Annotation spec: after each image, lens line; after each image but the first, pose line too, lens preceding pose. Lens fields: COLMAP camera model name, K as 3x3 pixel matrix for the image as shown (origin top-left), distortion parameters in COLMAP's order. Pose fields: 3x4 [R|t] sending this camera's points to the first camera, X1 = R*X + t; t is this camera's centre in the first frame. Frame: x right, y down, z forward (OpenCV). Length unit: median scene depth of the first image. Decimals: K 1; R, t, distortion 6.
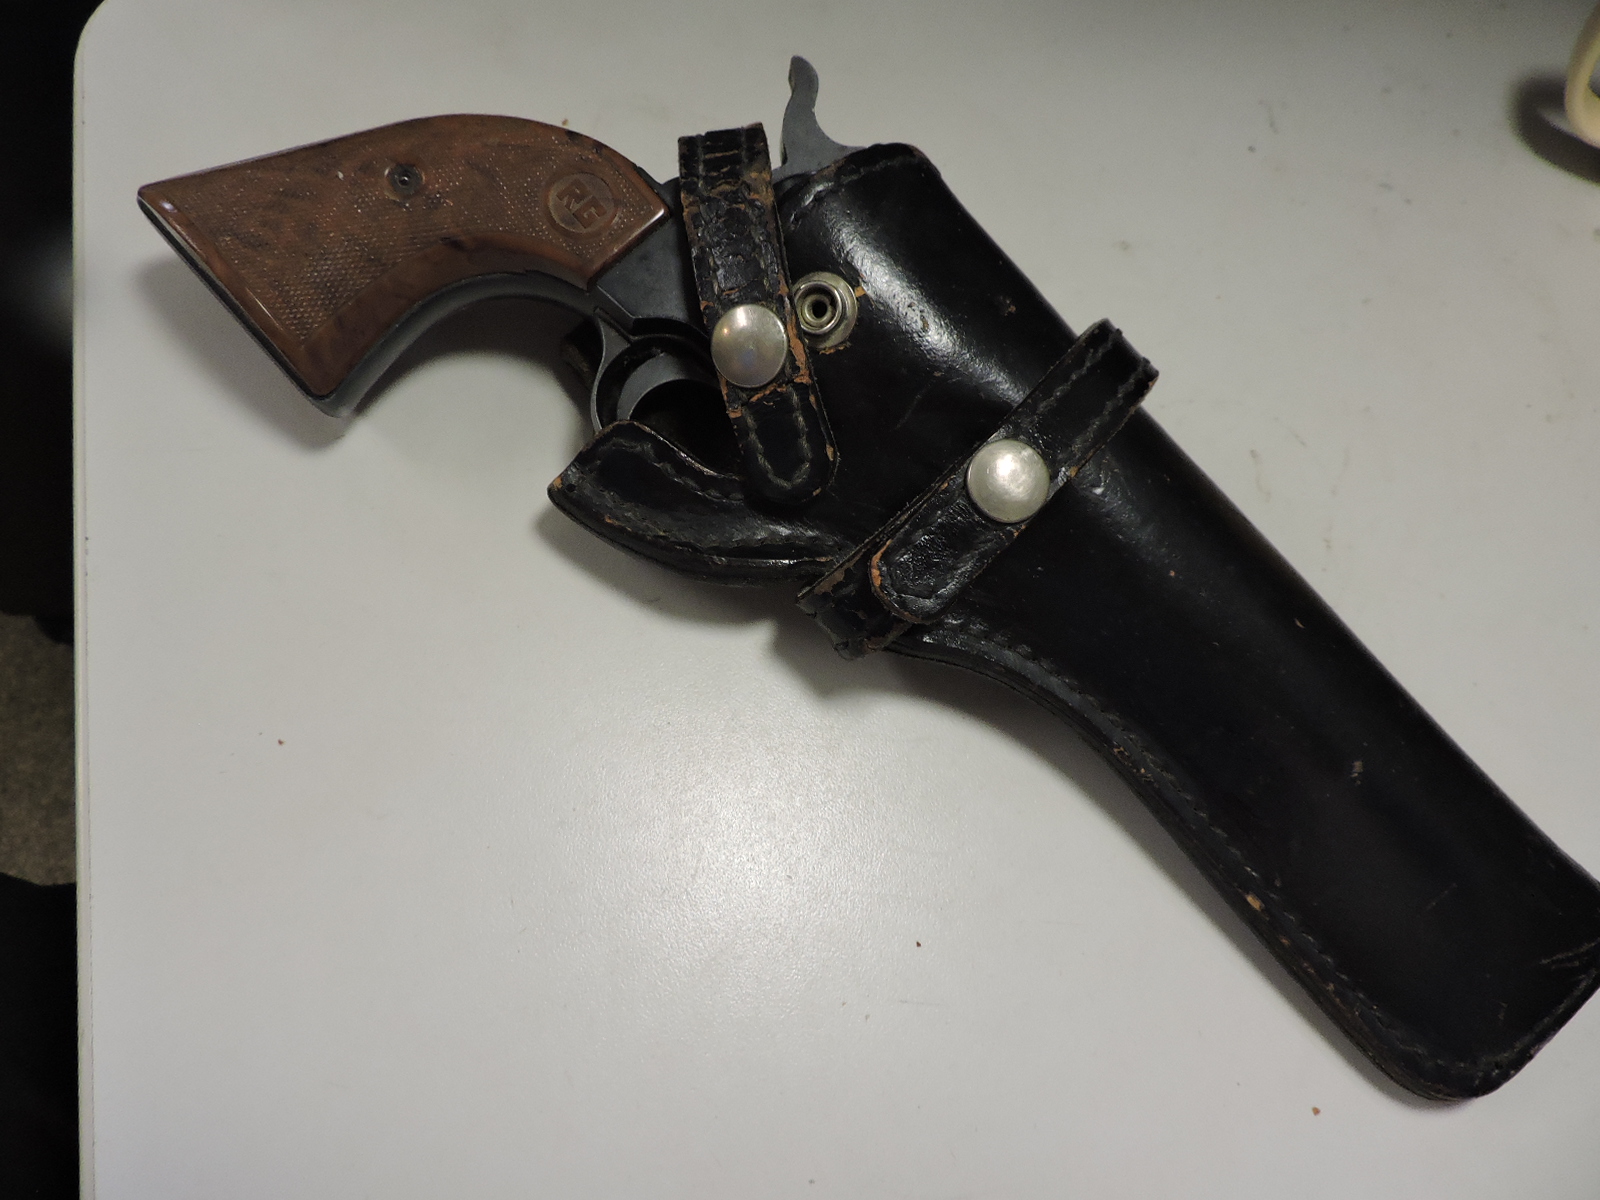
lens RADIAL K [[1109.4, 0, 810.7], [0, 1109.4, 601.8], [0, 0, 1]] dist [-0.003548, -0.001798]
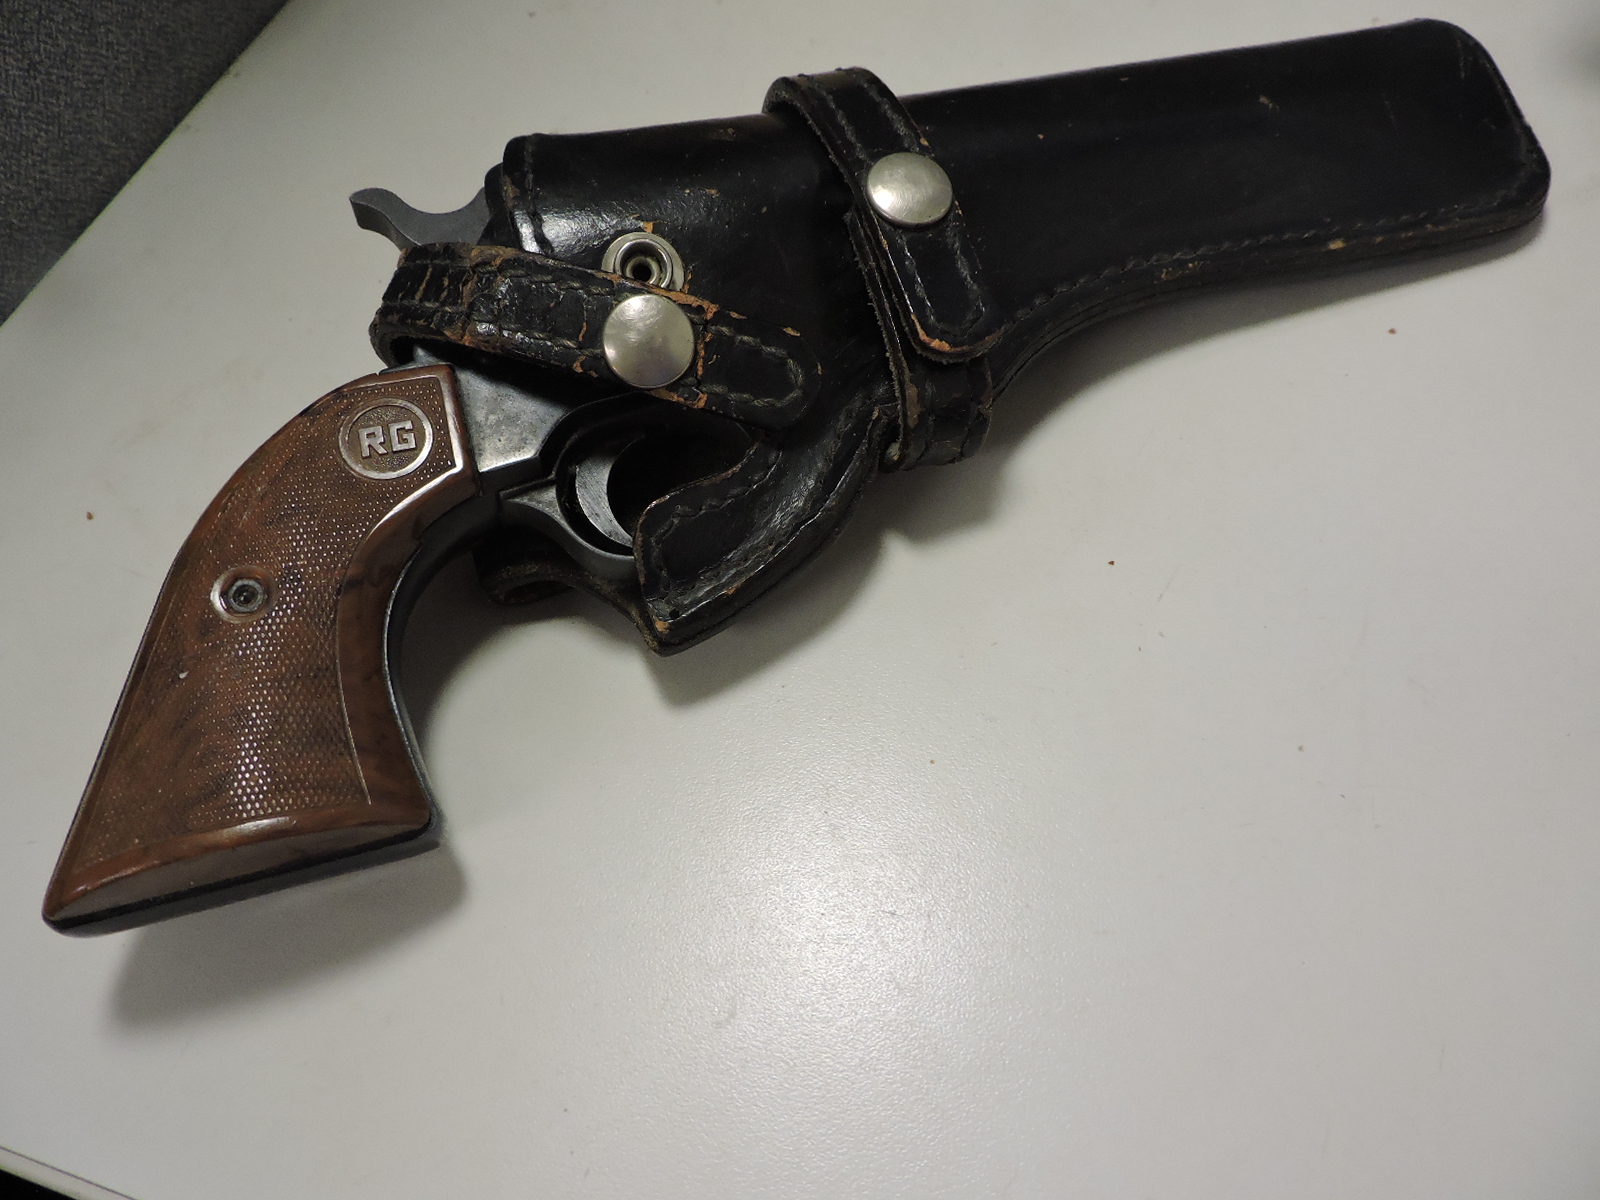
lens RADIAL K [[1109.4, 0, 810.7], [0, 1109.4, 601.8], [0, 0, 1]] dist [-0.003548, -0.001798]
pose [[0.447122, -0.853374, 0.268019, -0.405382], [0.877747, 0.476276, 0.052168, -0.061241], [-0.172170, 0.211928, 0.962000, 0.157063]]
